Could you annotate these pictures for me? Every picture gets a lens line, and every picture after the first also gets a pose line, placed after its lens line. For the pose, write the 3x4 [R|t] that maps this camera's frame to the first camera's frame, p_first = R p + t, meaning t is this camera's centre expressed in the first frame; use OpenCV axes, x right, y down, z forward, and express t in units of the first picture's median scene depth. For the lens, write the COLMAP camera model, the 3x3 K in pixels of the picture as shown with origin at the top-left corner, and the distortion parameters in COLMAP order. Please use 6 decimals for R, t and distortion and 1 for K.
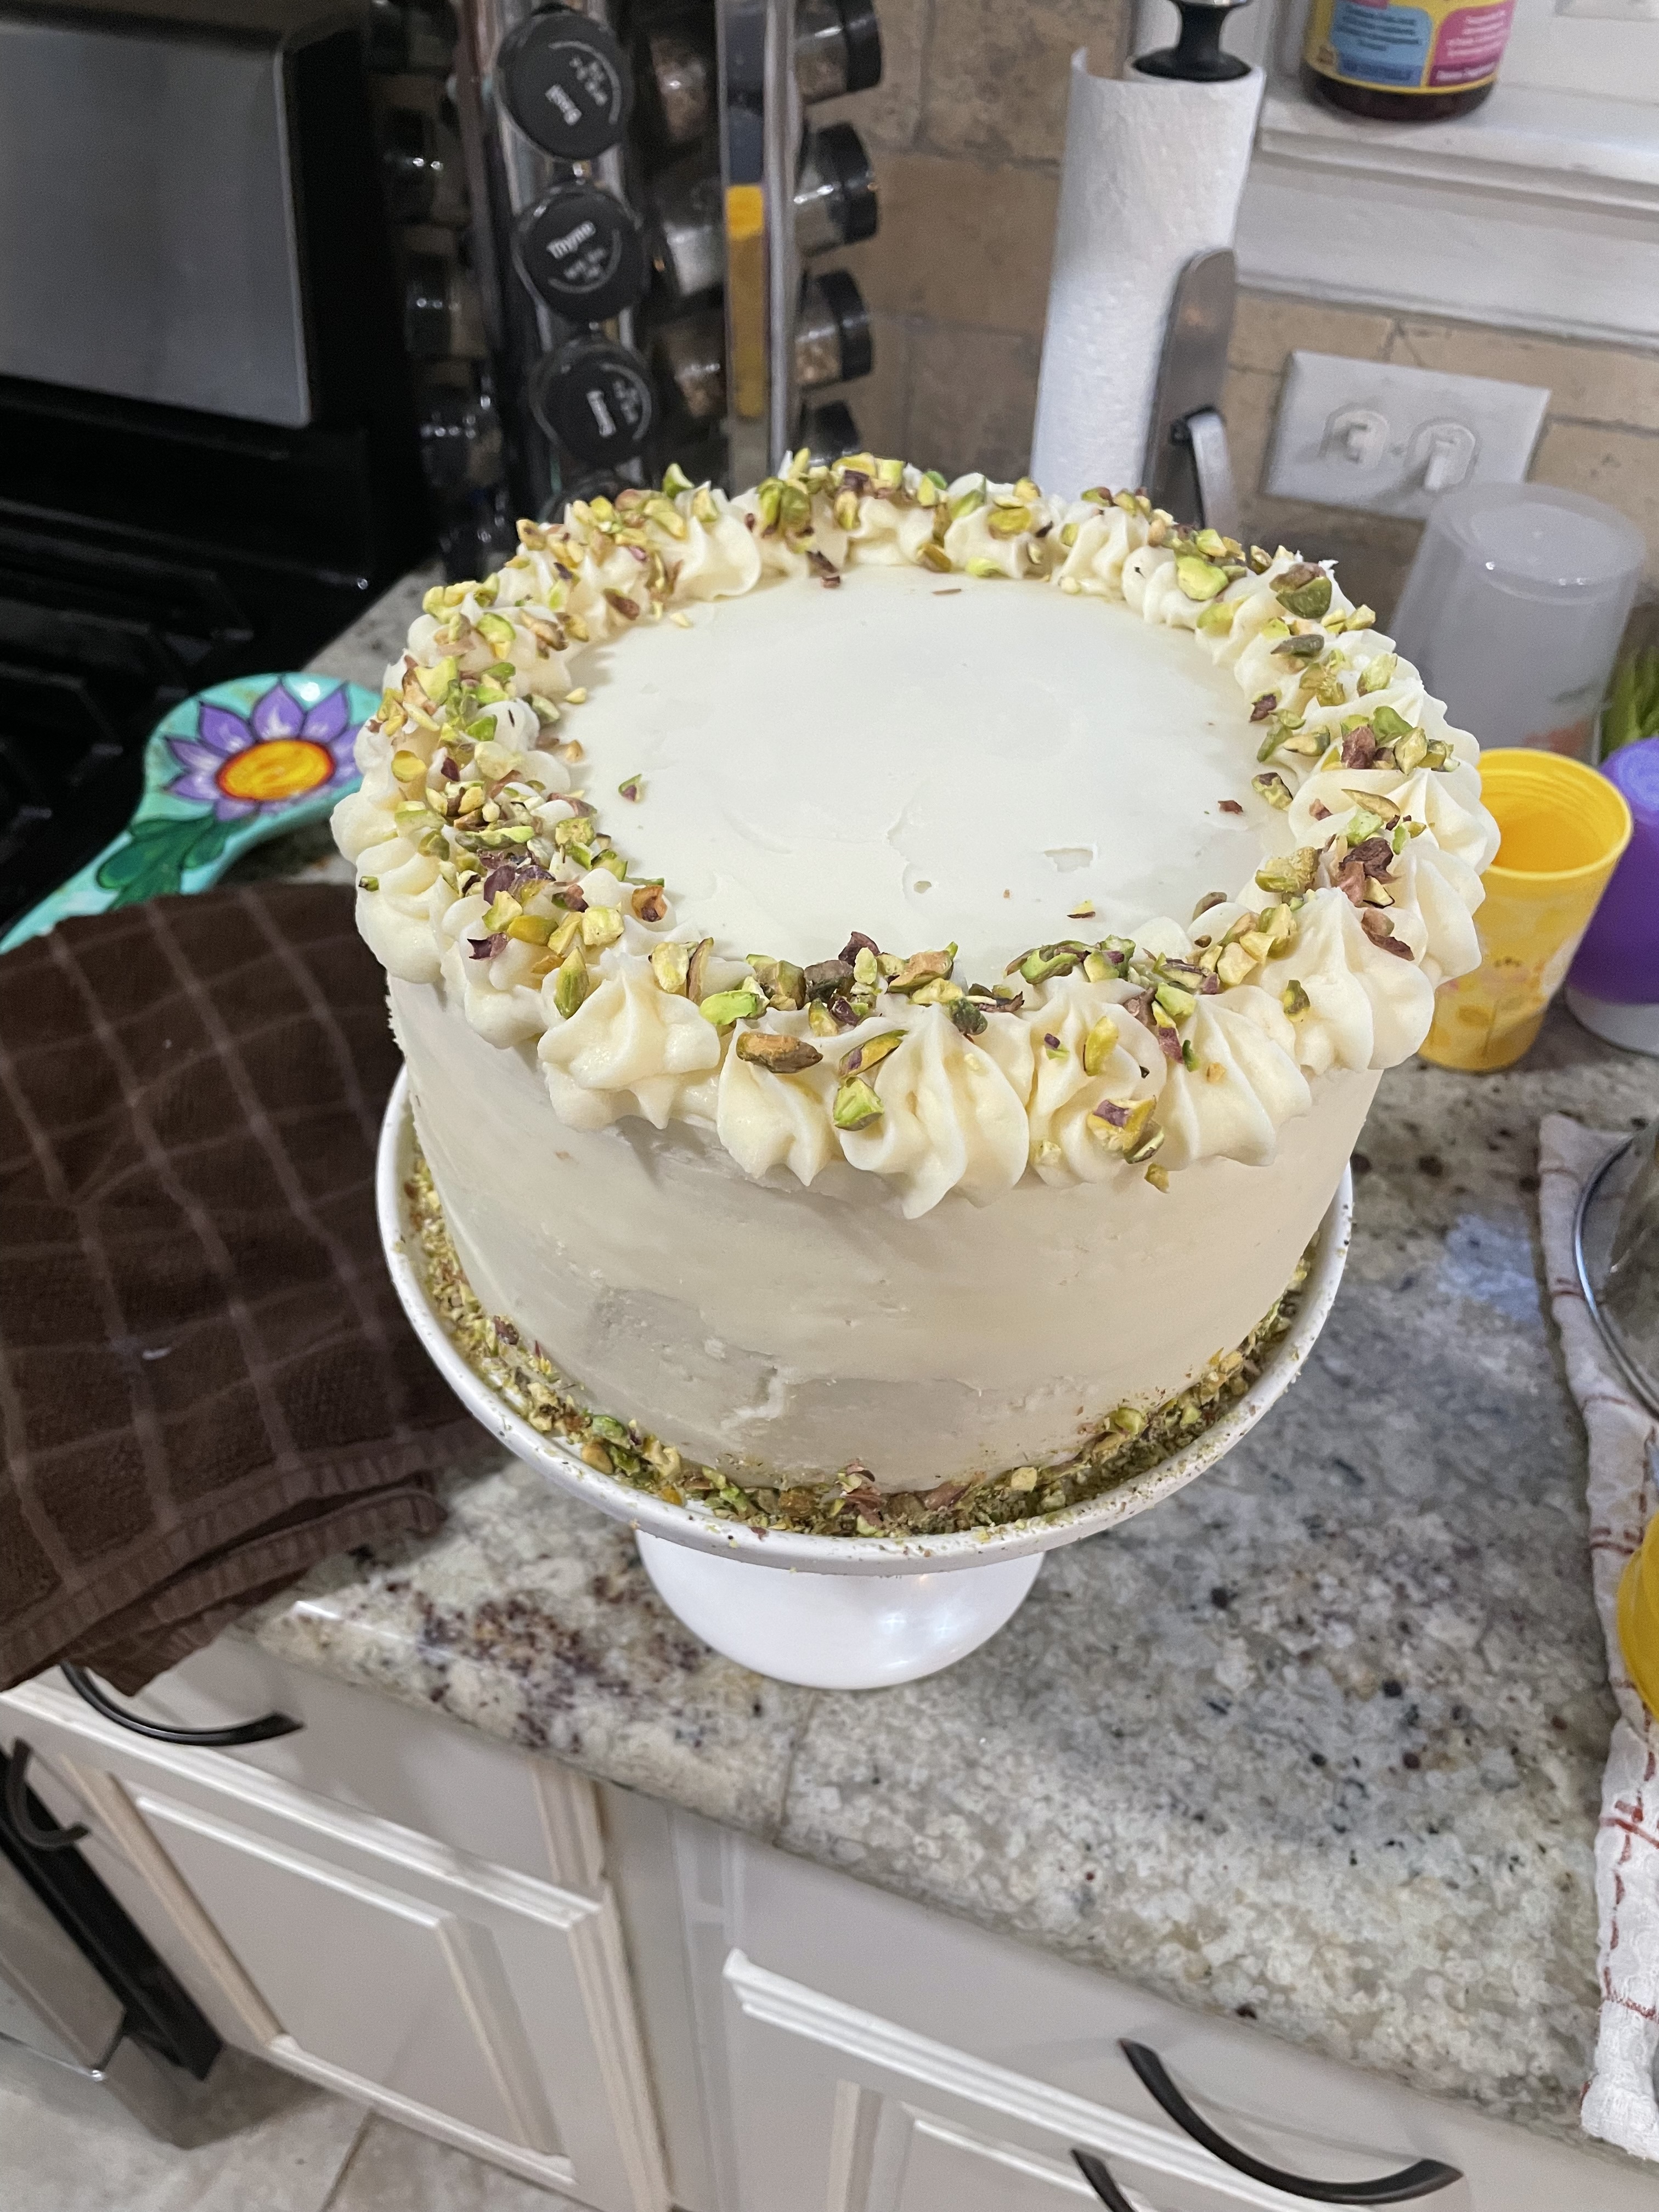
lens RADIAL K [[1695.6, 0, 848.2], [0, 1695.6, 1101.2], [0, 0, 1]] dist [0.047558, -0.110432]
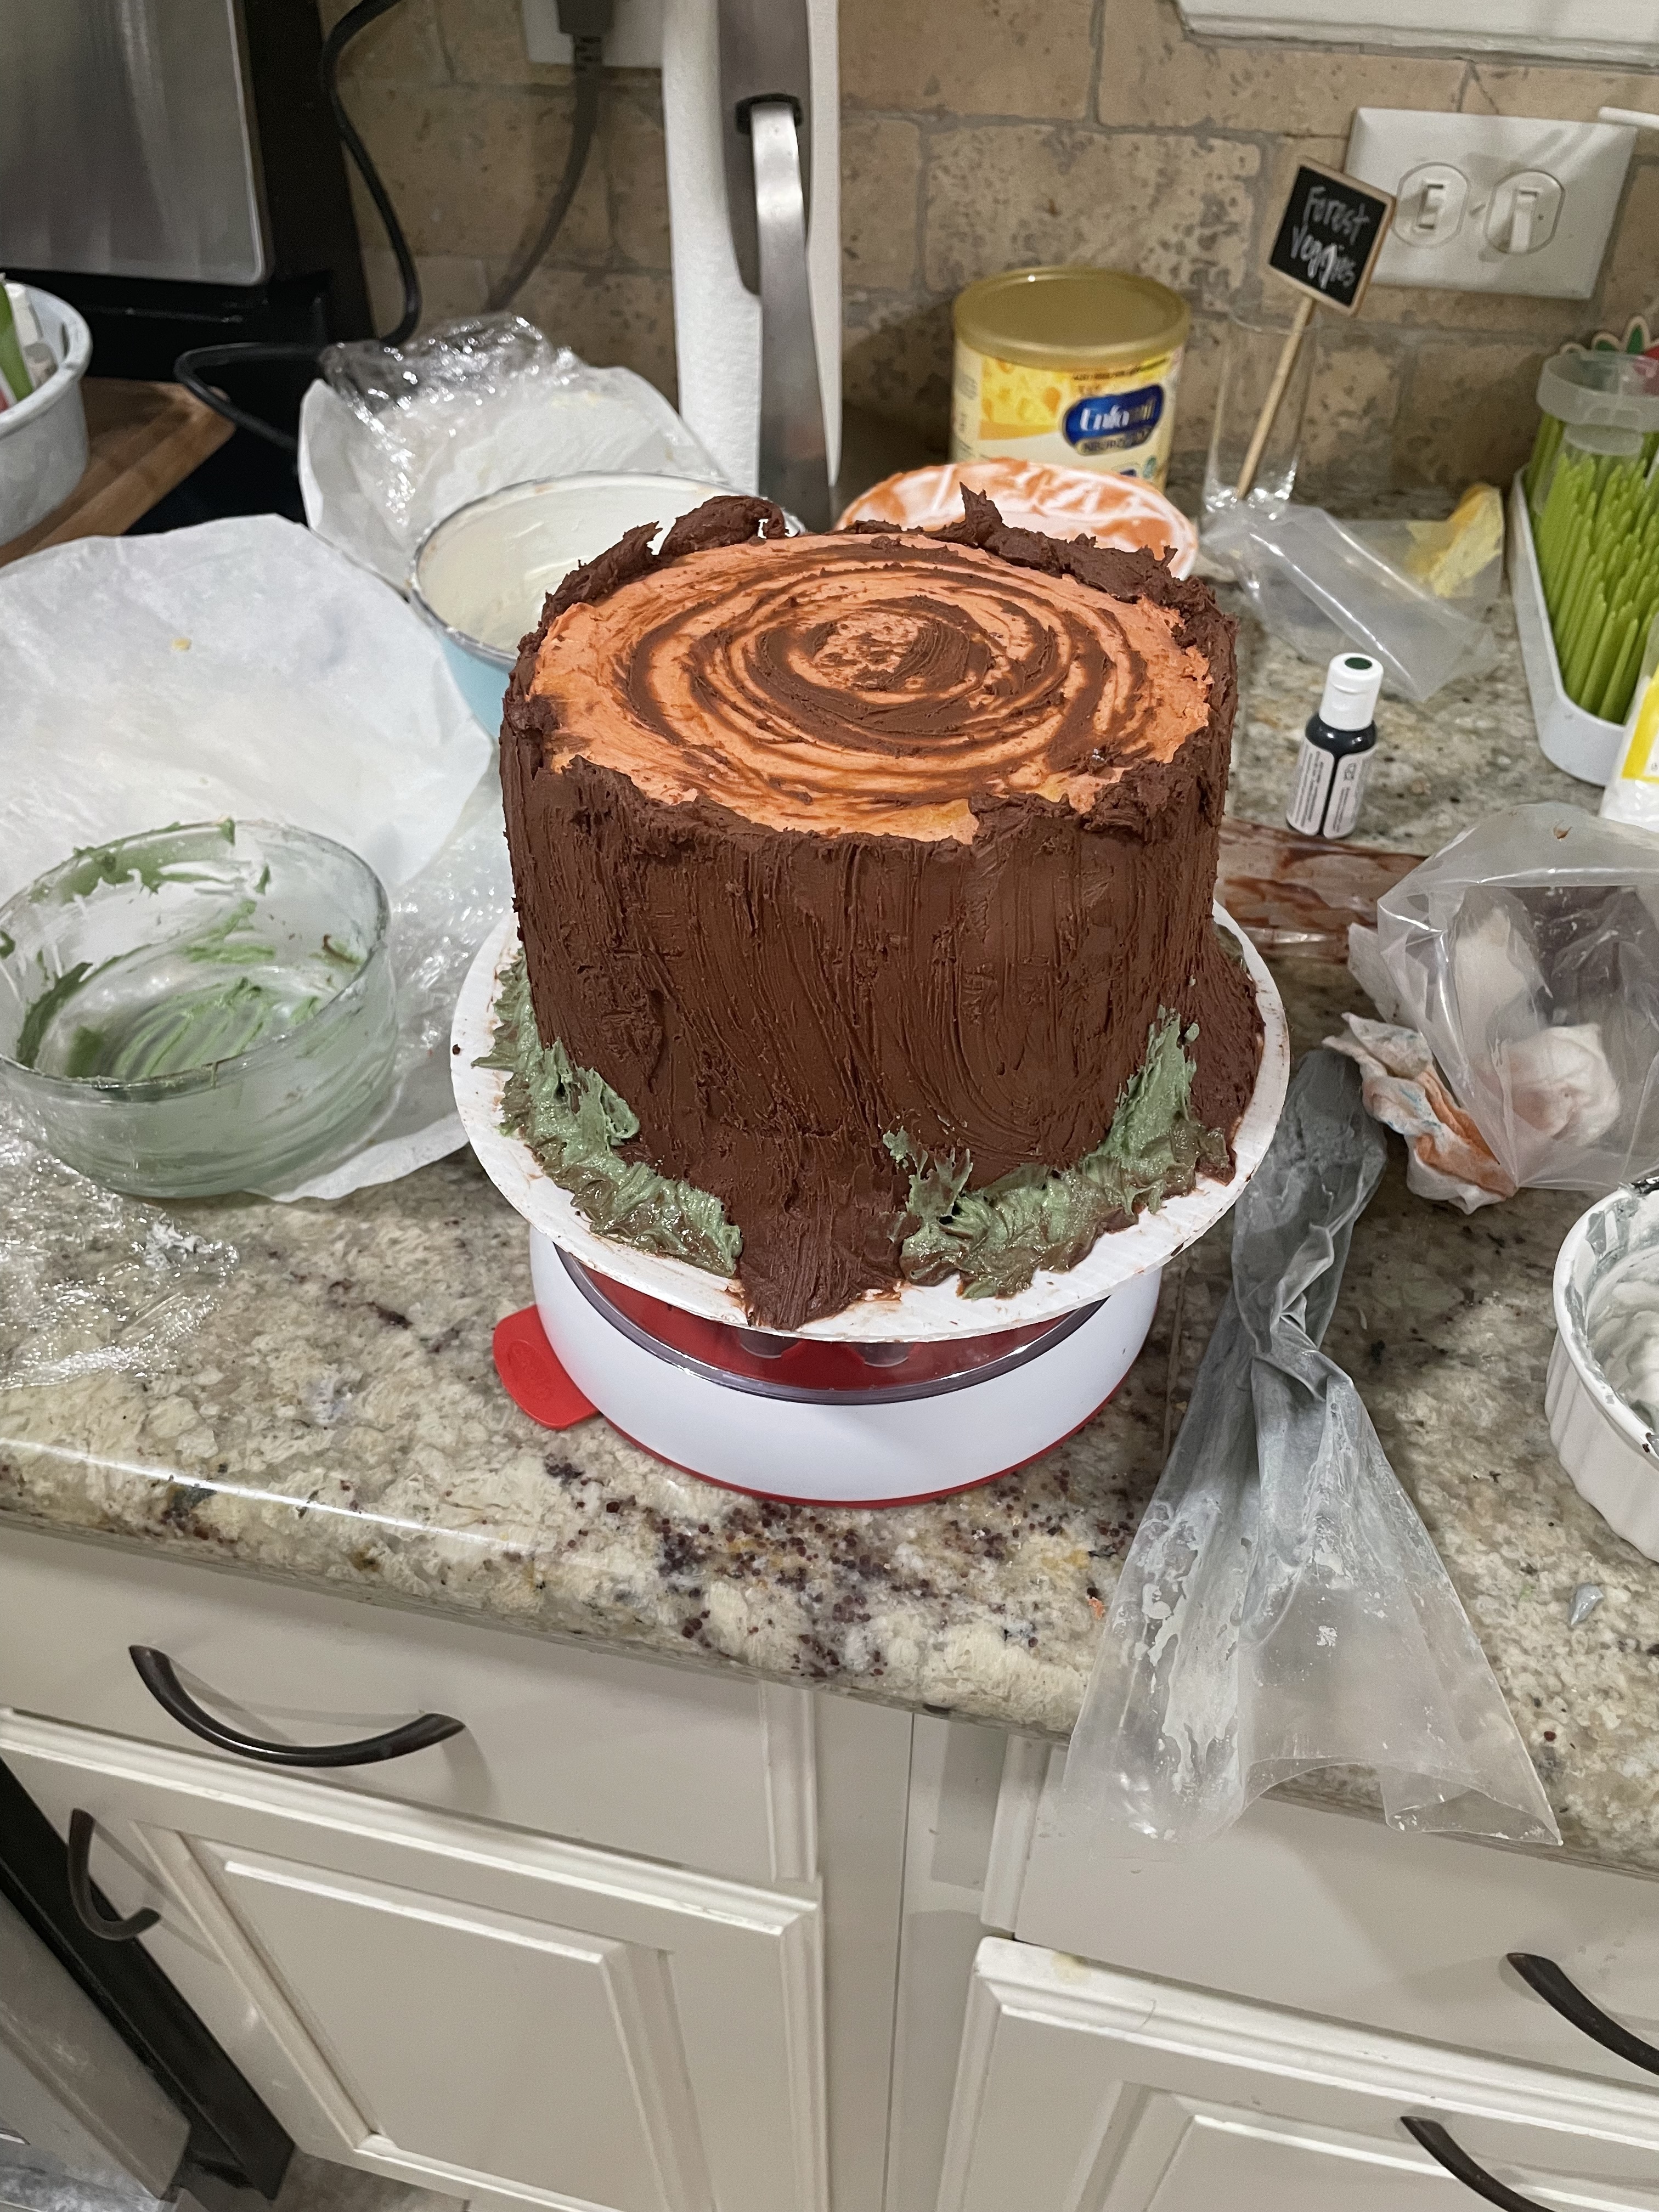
lens RADIAL K [[1695.4, 0, 836.5], [0, 1695.4, 1102.9], [0, 0, 1]] dist [0.057642, -0.113676]
pose [[0.992726, -0.103344, 0.061772, -0.201792], [0.104762, 0.994293, -0.020171, 0.127506], [-0.059335, 0.026495, 0.997886, 0.188203]]
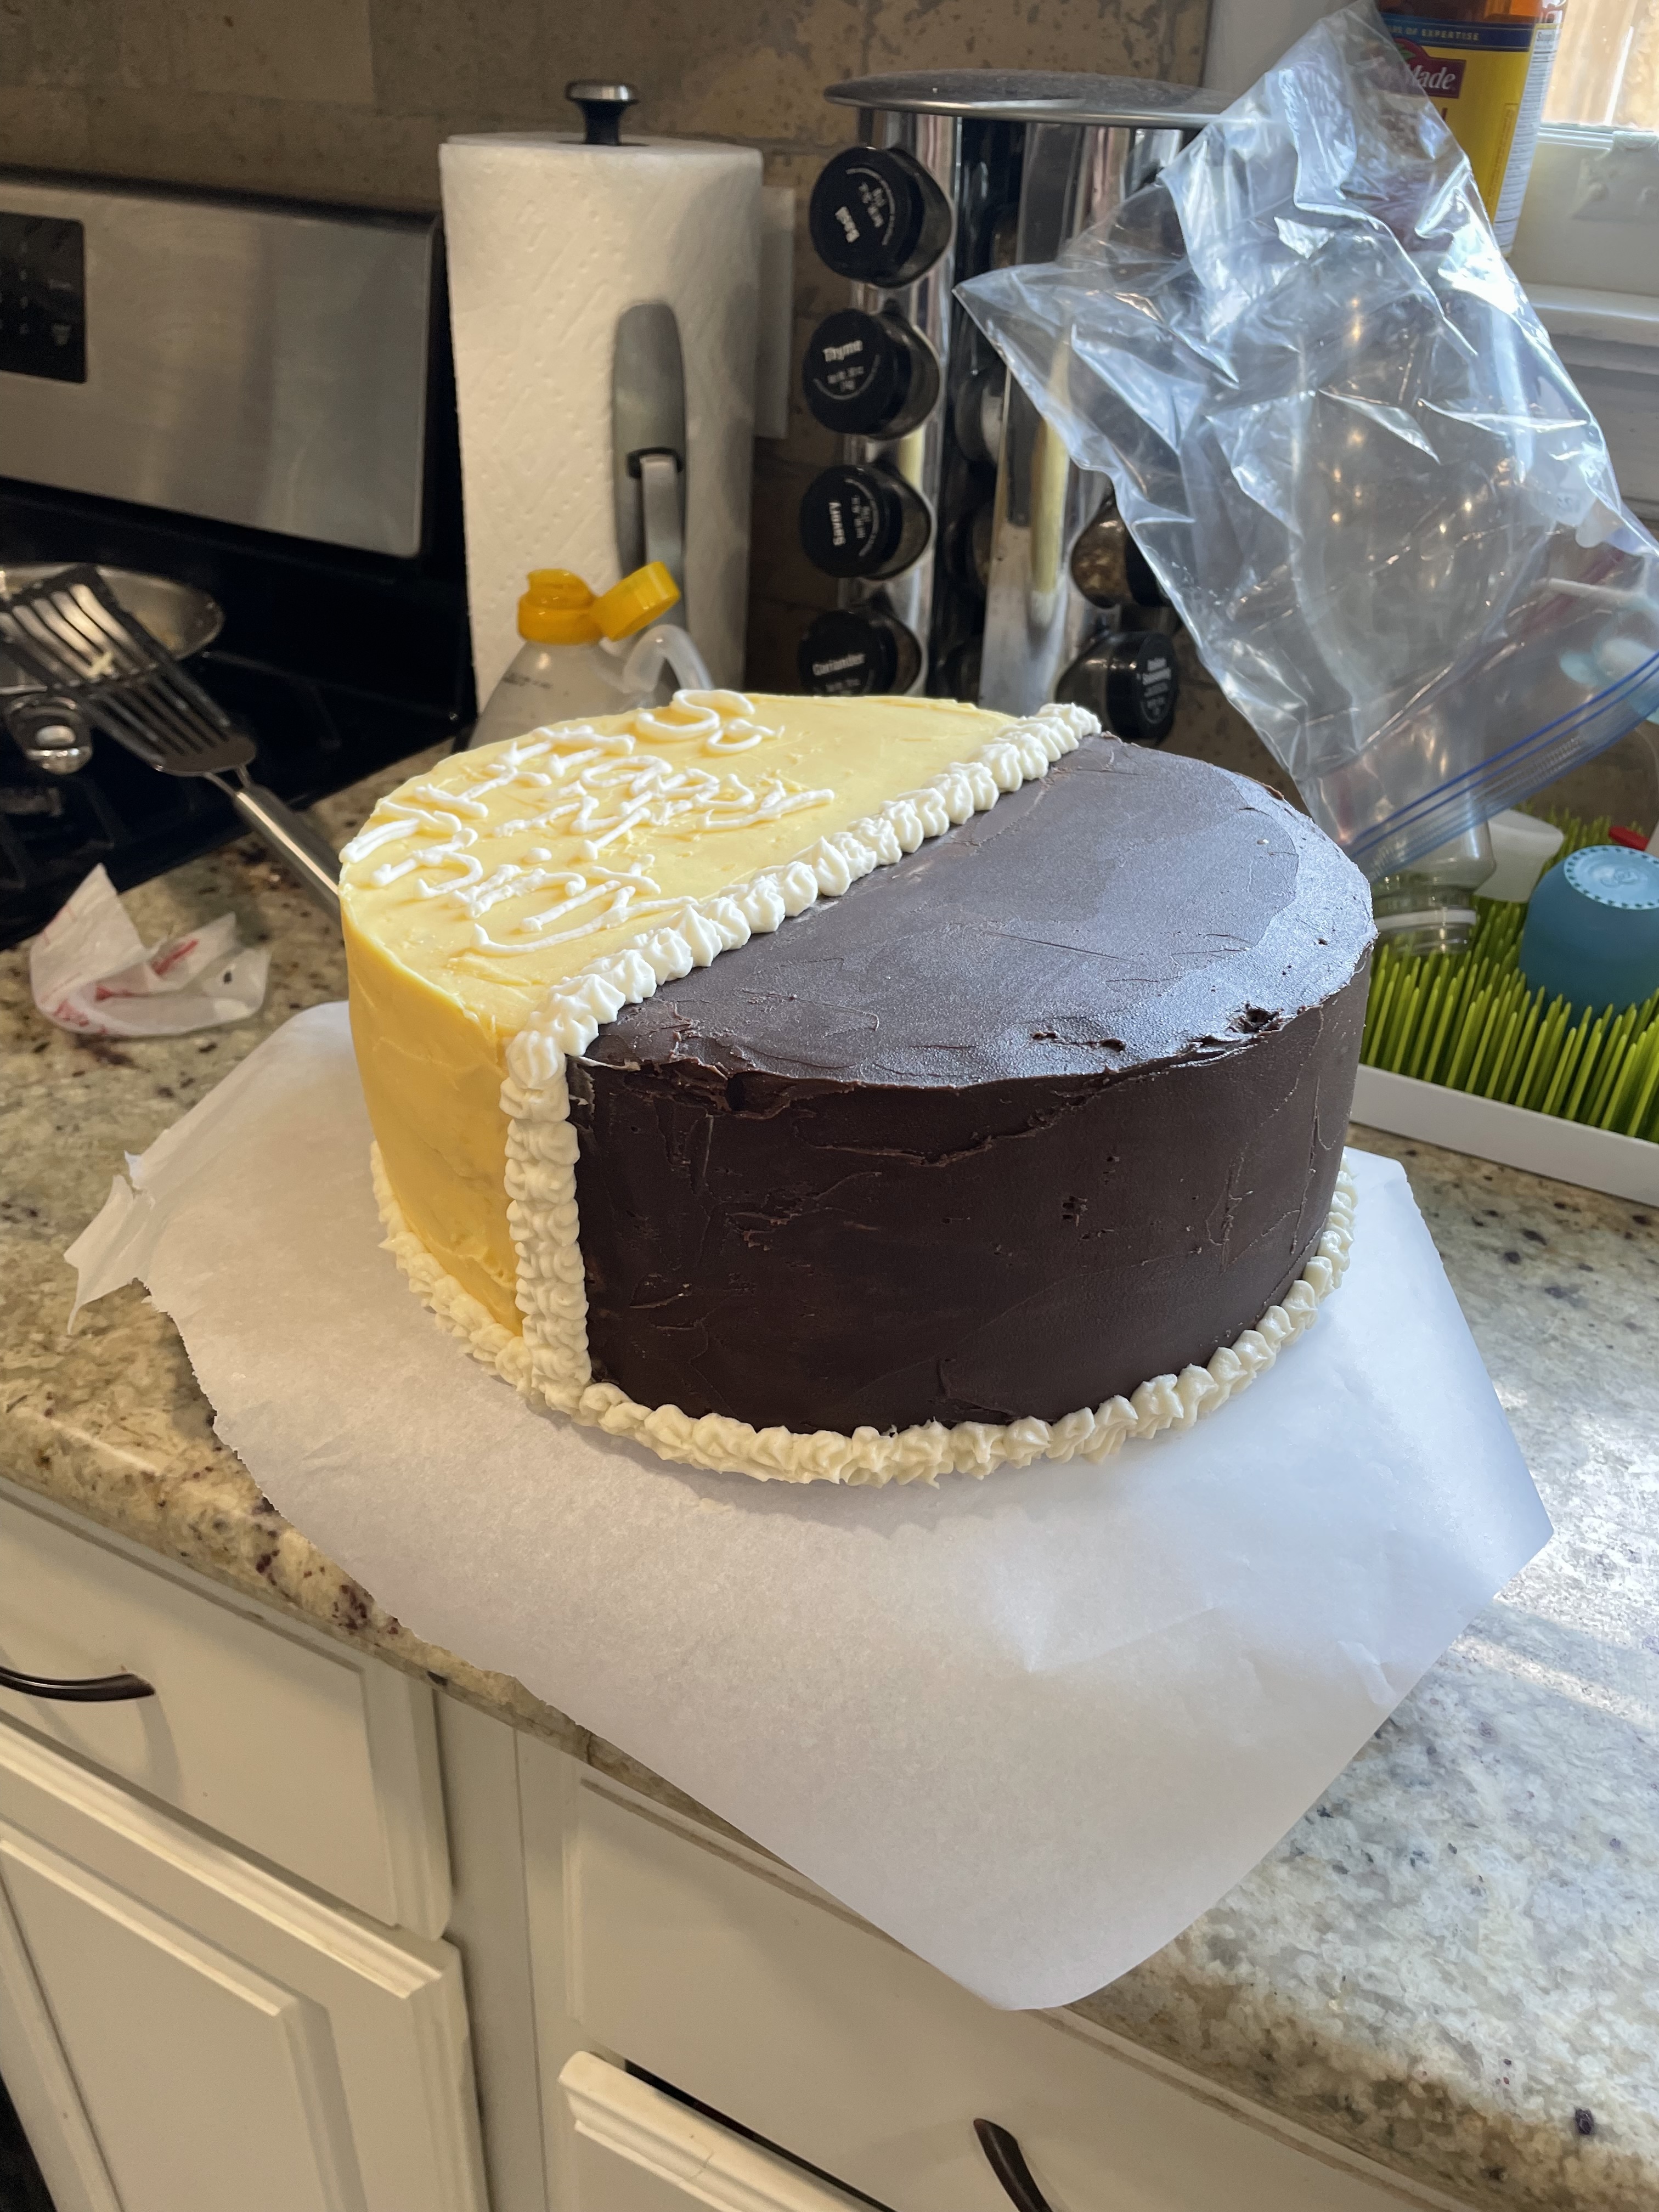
lens RADIAL K [[1695.4, 0, 836.5], [0, 1695.4, 1102.9], [0, 0, 1]] dist [0.057642, -0.113676]
pose [[0.992481, 0.086913, -0.086188, 0.133714], [-0.104345, 0.968857, -0.224563, 0.287272], [0.063986, 0.231868, 0.970641, 0.049904]]
